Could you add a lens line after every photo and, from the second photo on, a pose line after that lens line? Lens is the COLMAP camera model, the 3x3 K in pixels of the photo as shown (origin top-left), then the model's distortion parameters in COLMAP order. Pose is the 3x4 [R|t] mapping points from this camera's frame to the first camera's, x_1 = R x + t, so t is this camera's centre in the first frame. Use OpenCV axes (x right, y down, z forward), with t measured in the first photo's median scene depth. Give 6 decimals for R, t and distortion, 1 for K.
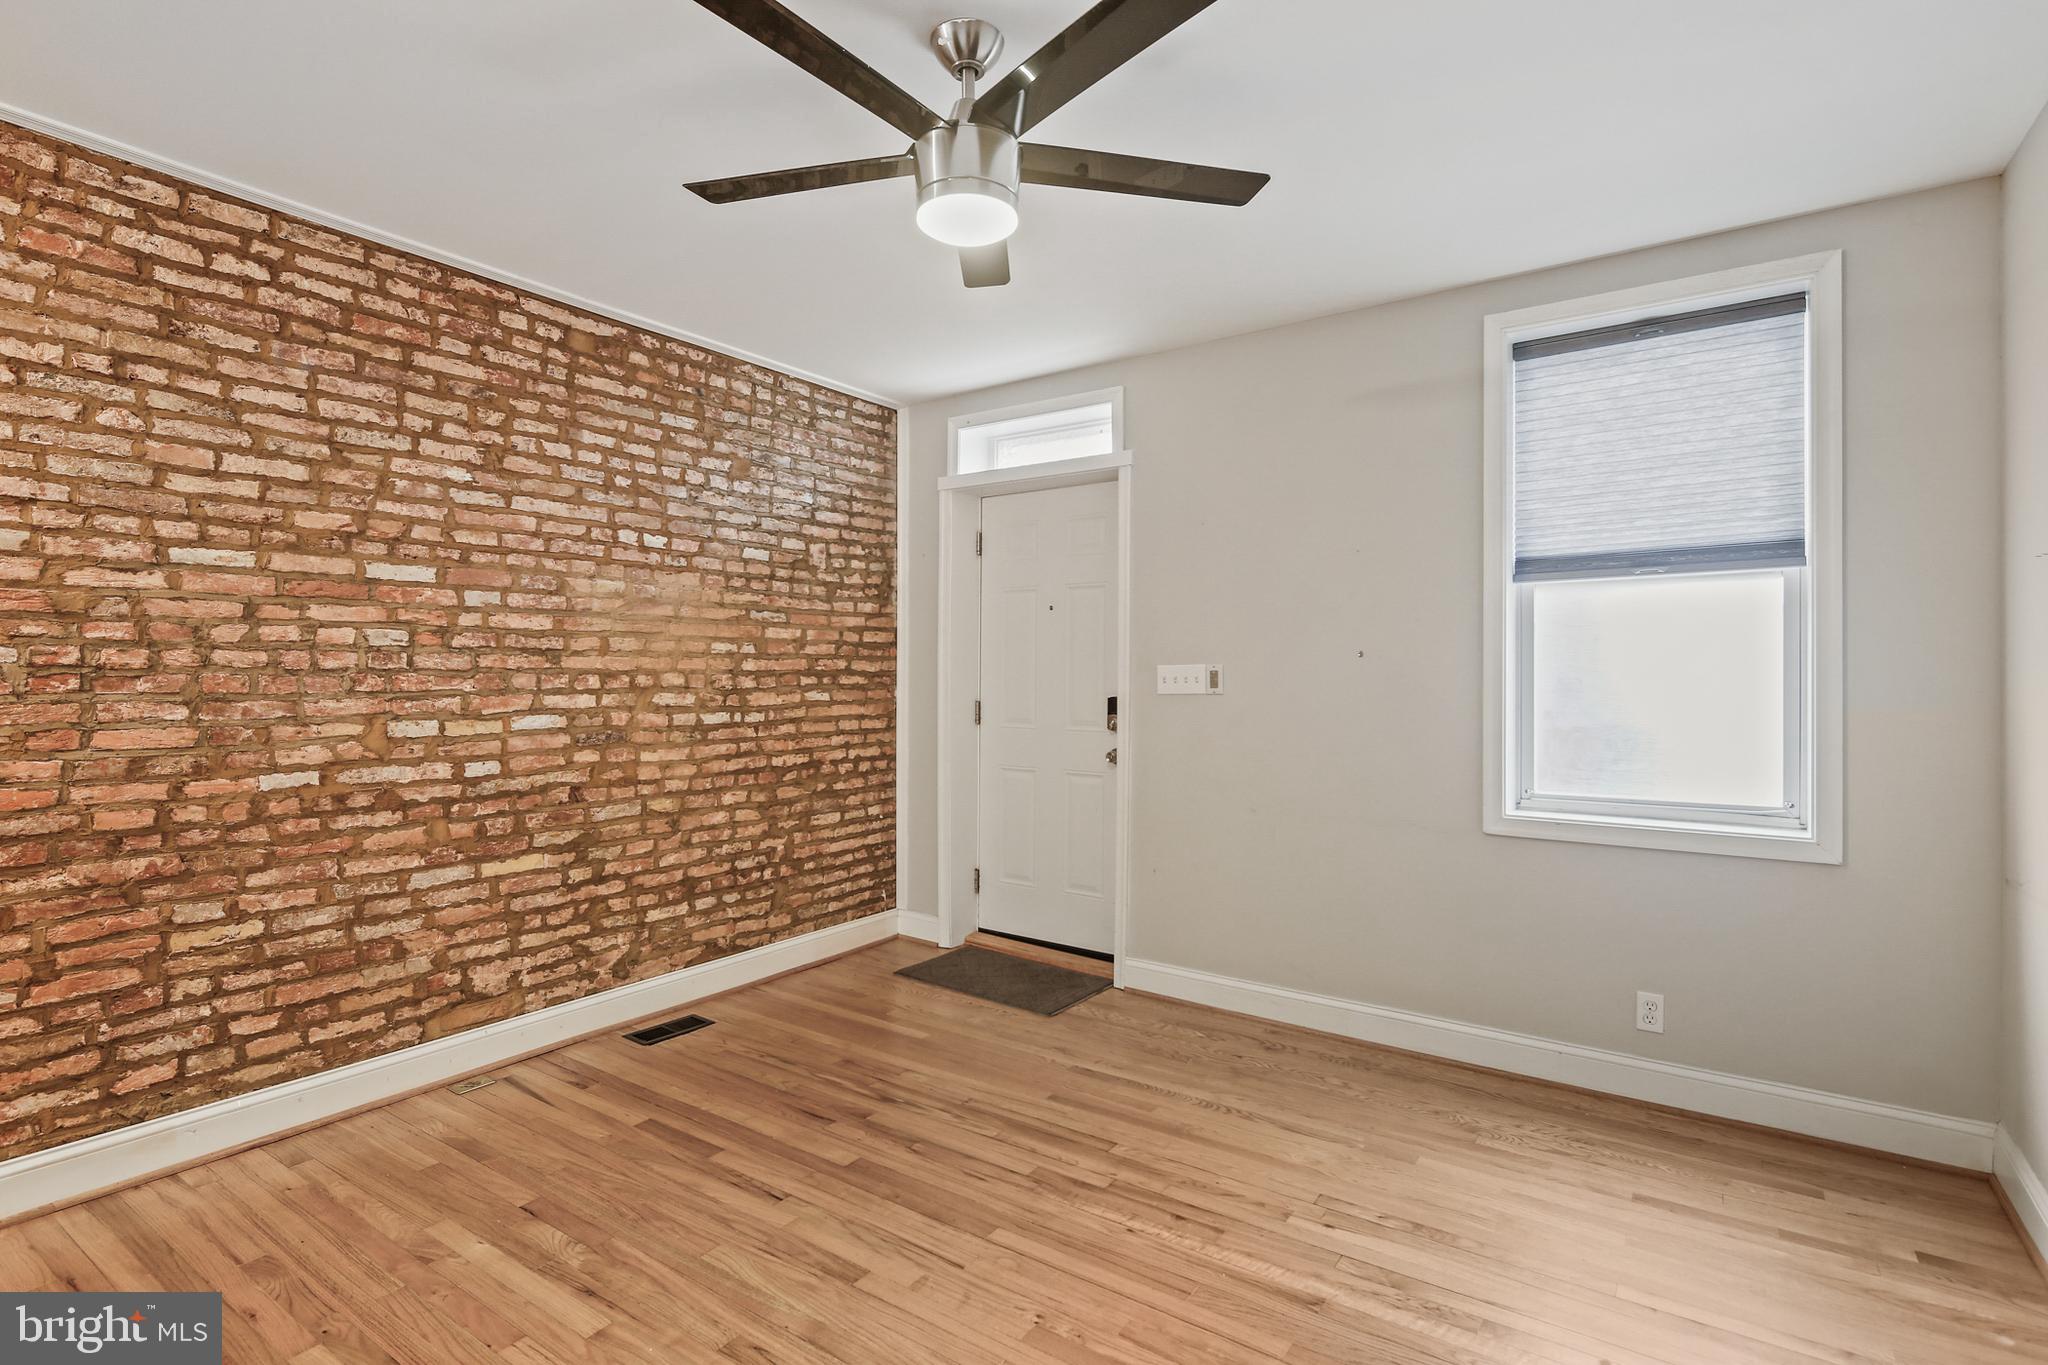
lens RADIAL K [[999.3, 0, 1021.2], [0, 999.3, 676.2], [0, 0, 1]] dist [0.008176, -0.005169]
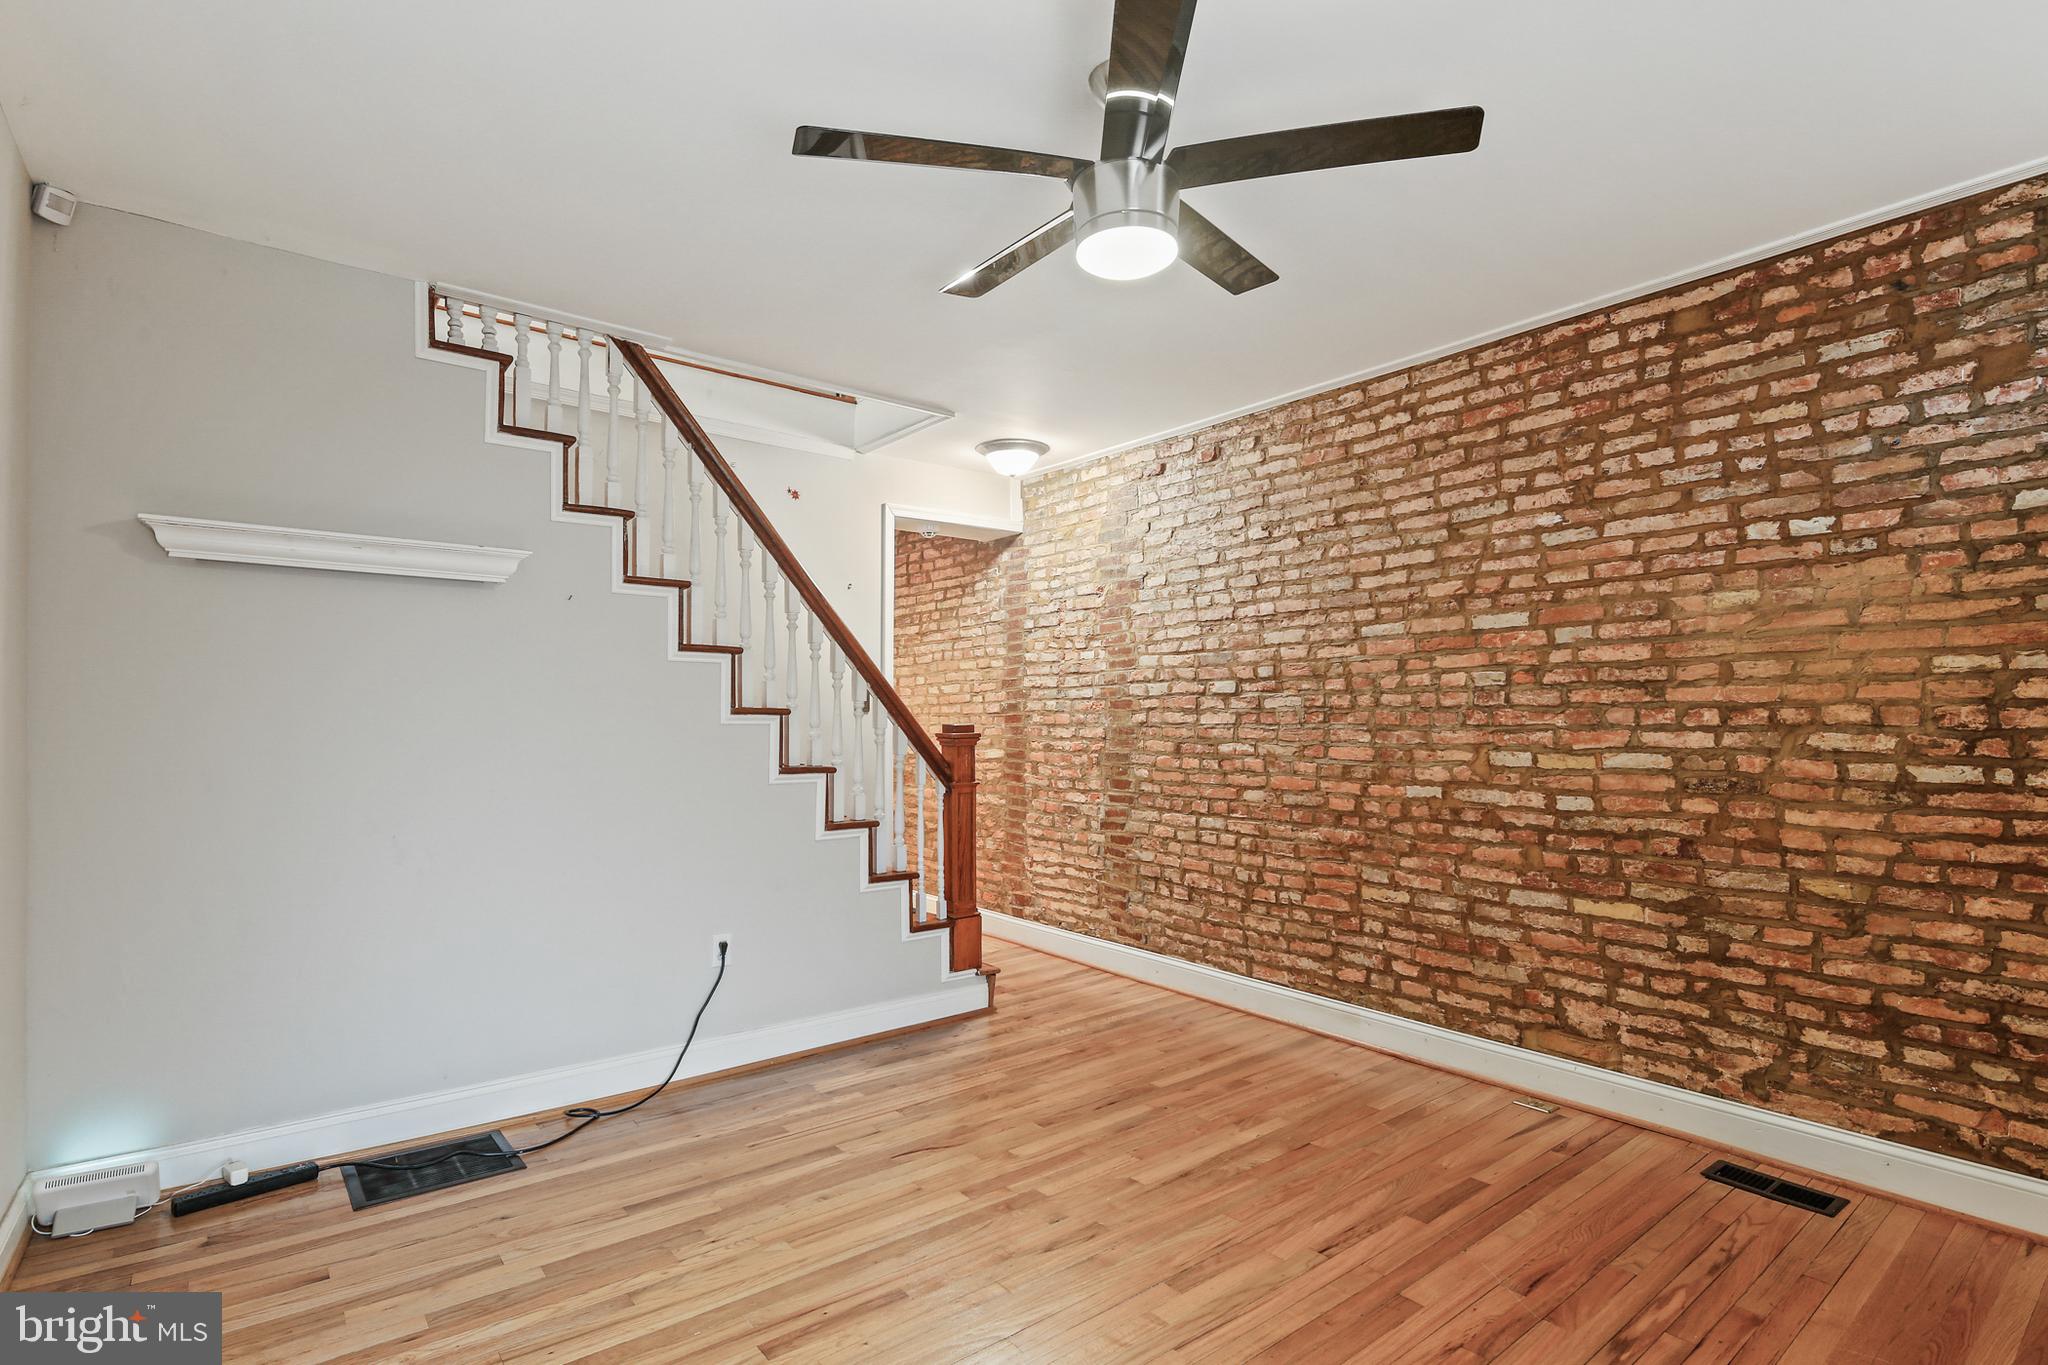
lens RADIAL K [[999.3, 0, 1015.3], [0, 999.3, 686.7], [0, 0, 1]] dist [0.008176, -0.005169]
pose [[-0.299430, -0.030105, -0.953643, 0.583538], [0.001995, 0.999480, -0.032179, 0.006473], [0.954116, -0.011538, -0.299215, 0.755678]]
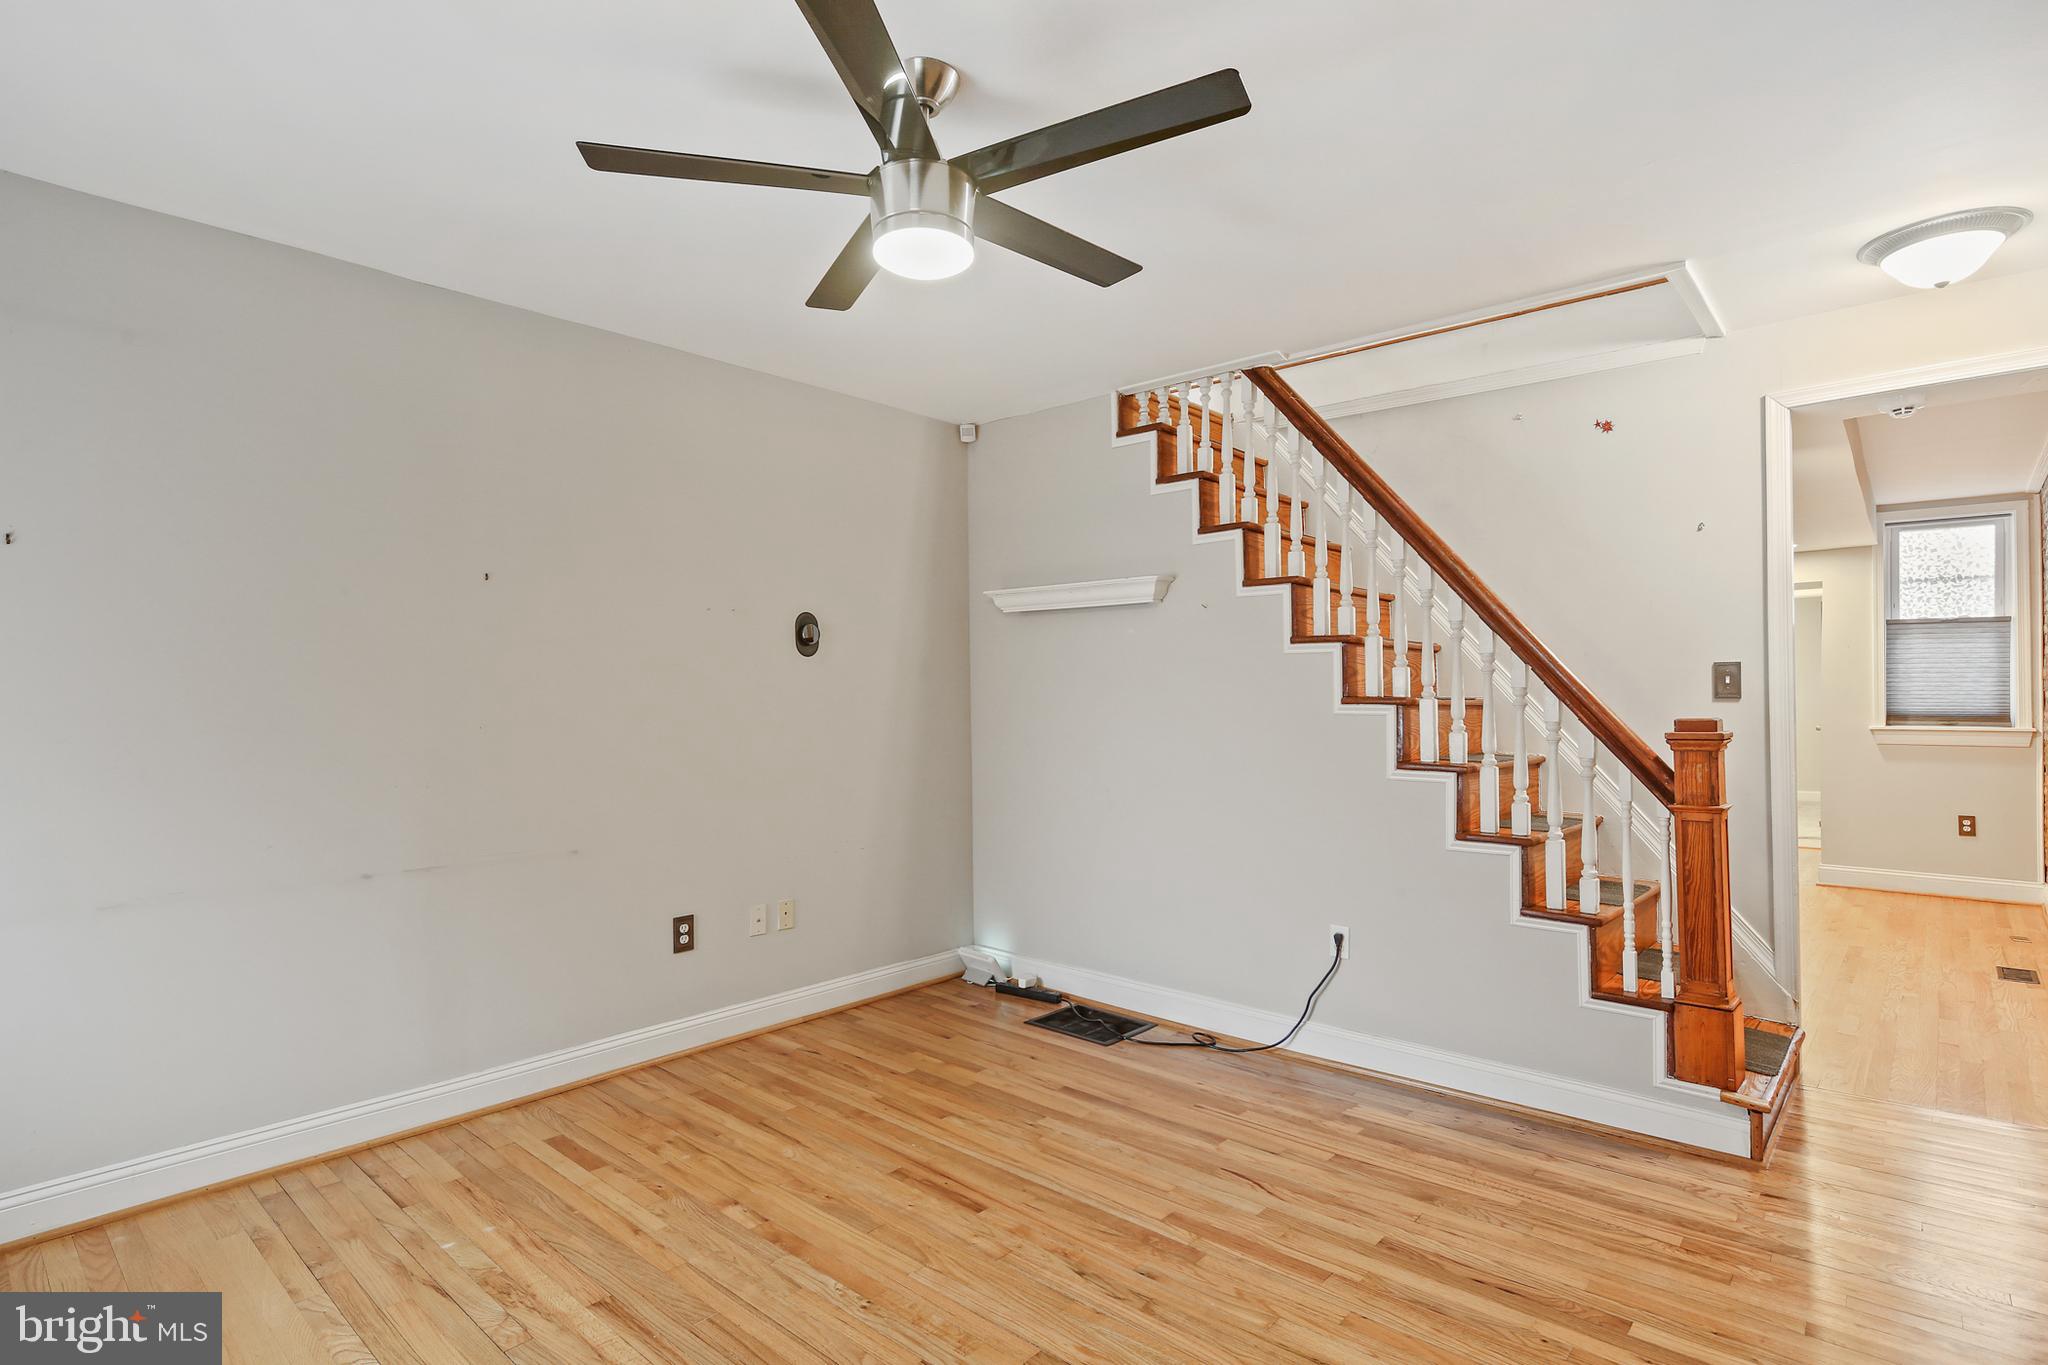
lens RADIAL K [[999.3, 0, 1017.4], [0, 999.3, 692.7], [0, 0, 1]] dist [0.008176, -0.005169]
pose [[-0.993246, 0.001379, 0.116015, -0.165576], [0.000311, 0.999957, -0.009226, -0.001976], [-0.116023, -0.009127, -0.993205, 1.248662]]
